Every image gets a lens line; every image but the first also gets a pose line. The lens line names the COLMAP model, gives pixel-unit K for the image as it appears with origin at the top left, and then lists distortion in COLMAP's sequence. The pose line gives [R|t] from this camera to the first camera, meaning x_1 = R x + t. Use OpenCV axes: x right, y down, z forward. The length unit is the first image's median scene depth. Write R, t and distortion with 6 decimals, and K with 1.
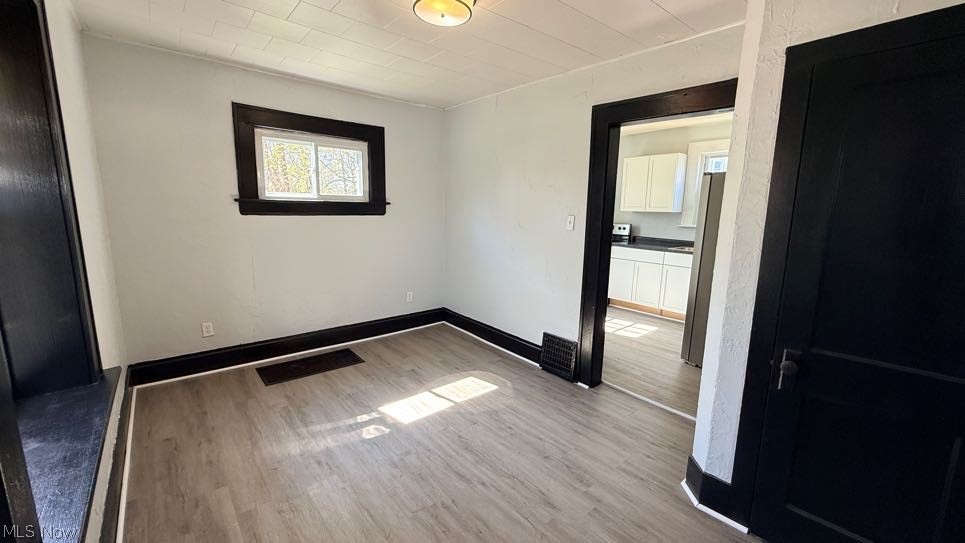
lens RADIAL K [[384.5, 0, 477.0], [0, 384.5, 269.4], [0, 0, 1]] dist [-0.002531, 0.000587]
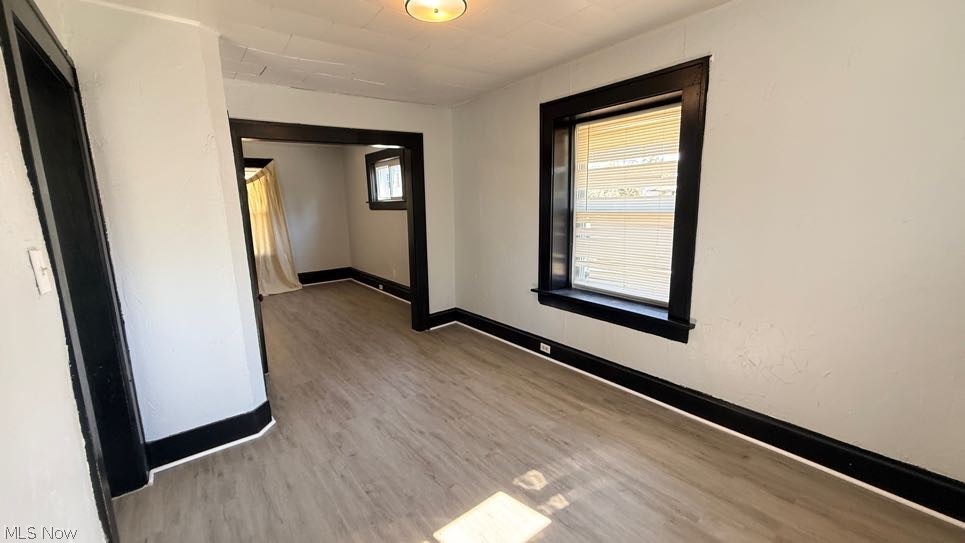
lens RADIAL K [[384.5, 0, 479.1], [0, 384.5, 271.5], [0, 0, 1]] dist [-0.002531, 0.000587]
pose [[-0.999188, 0.006261, 0.039809, -0.151151], [0.019332, 0.941246, 0.337167, -0.235304], [-0.035359, 0.337663, -0.940603, 1.334955]]
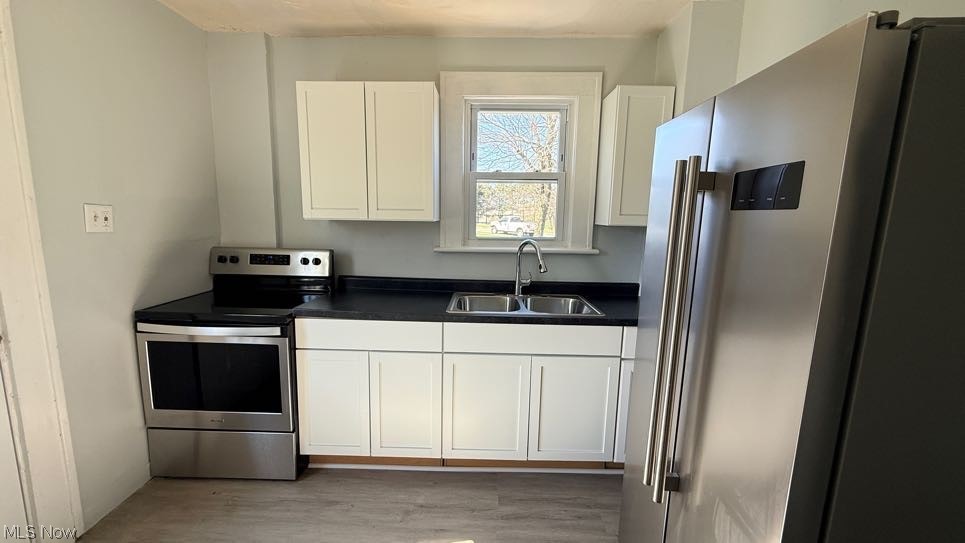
lens RADIAL K [[384.5, 0, 478.7], [0, 384.5, 273.4], [0, 0, 1]] dist [-0.002531, 0.000587]
pose [[0.656431, -0.116518, 0.745334, 0.358970], [0.117524, 0.991732, 0.051532, -0.178848], [-0.745176, 0.053768, 0.664697, 1.134879]]
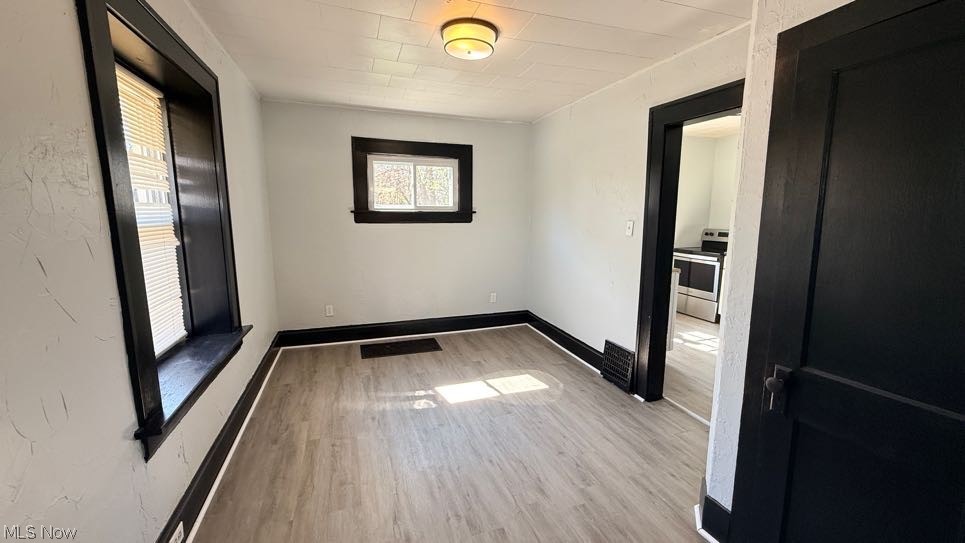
lens RADIAL K [[384.5, 0, 478.2], [0, 384.5, 269.7], [0, 0, 1]] dist [-0.002531, 0.000587]
pose [[0.933955, 0.035010, -0.355671, 0.241467], [-0.043031, 0.998966, -0.014662, 0.014434], [0.354790, 0.028999, 0.934496, -0.047579]]
